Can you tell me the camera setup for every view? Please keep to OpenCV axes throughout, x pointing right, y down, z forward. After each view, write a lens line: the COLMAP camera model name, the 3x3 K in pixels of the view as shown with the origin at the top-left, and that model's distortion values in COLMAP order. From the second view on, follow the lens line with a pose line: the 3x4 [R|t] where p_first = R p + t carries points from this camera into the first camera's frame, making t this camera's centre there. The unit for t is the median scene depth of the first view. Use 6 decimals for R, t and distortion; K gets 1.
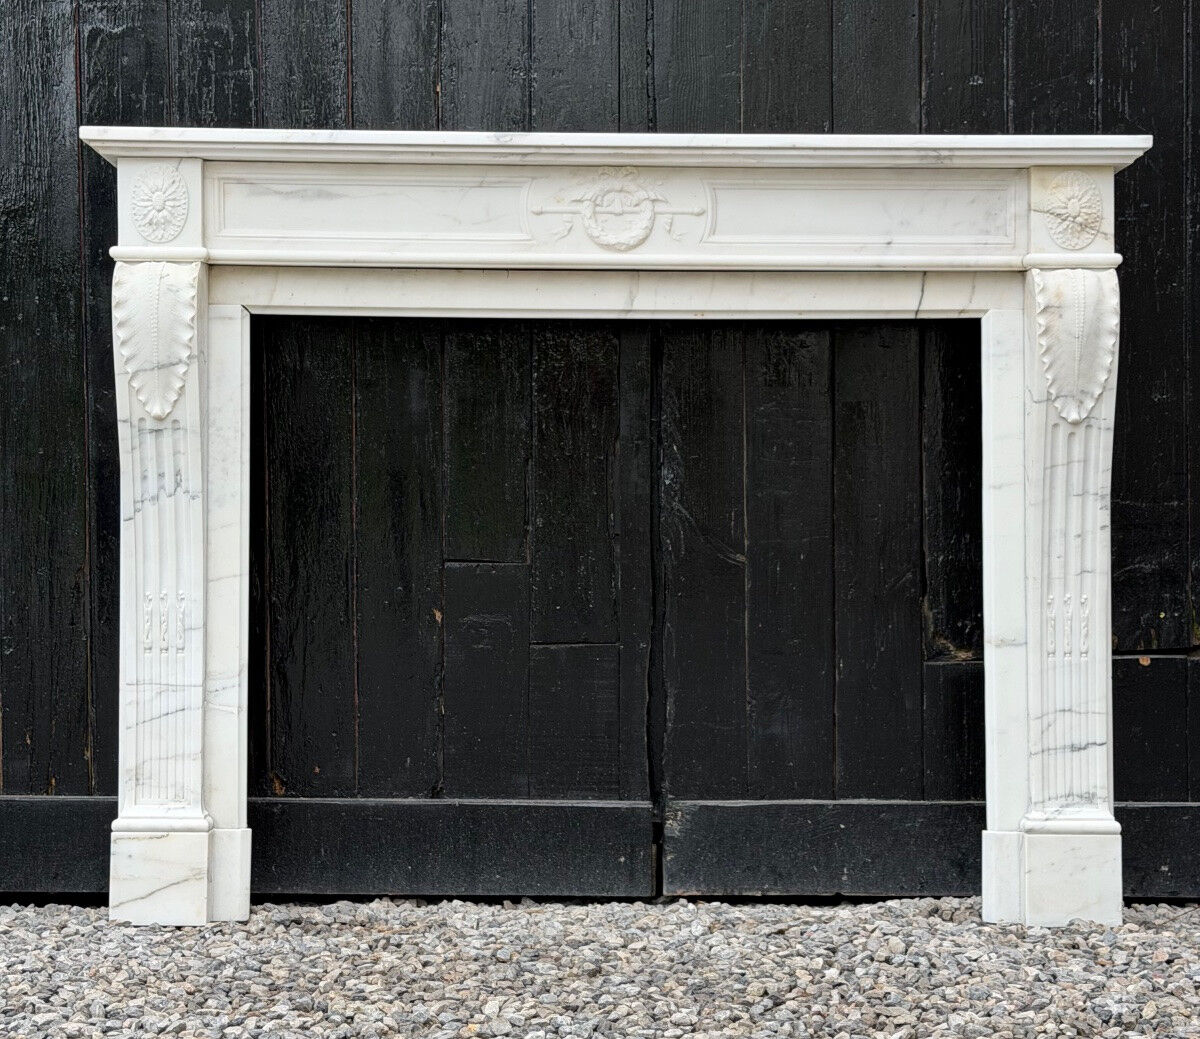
lens RADIAL K [[2356.2, 0, 608.5], [0, 2356.2, 524.6], [0, 0, 1]] dist [0.169493, 0.000000]
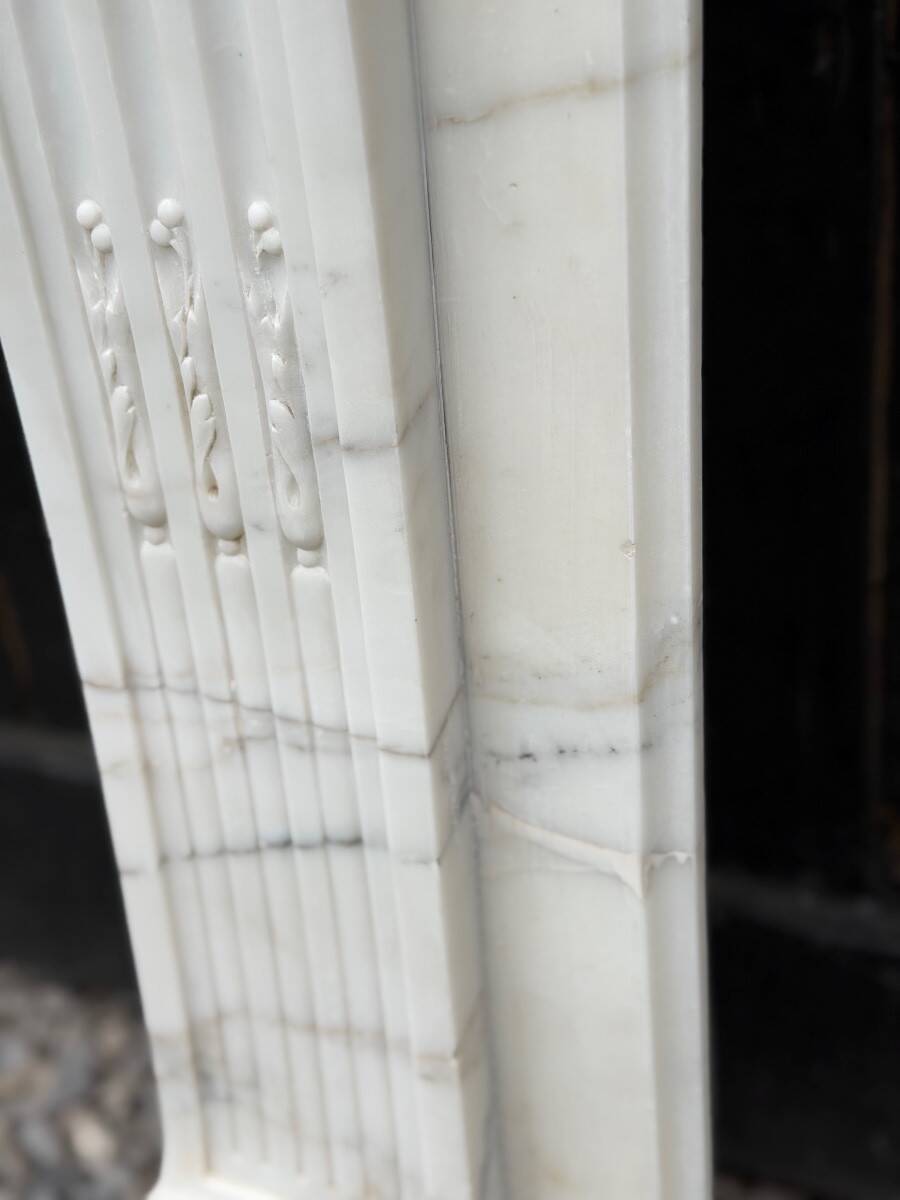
lens RADIAL K [[1697.8, 0, 451.6], [0, 1697.8, 606.8], [0, 0, 1]] dist [0.123379, 0.000000]
pose [[0.906008, 0.120700, -0.405687, -0.120618], [0.077463, 0.895005, 0.439279, 0.003511], [0.416113, -0.429416, 0.801531, 0.904486]]
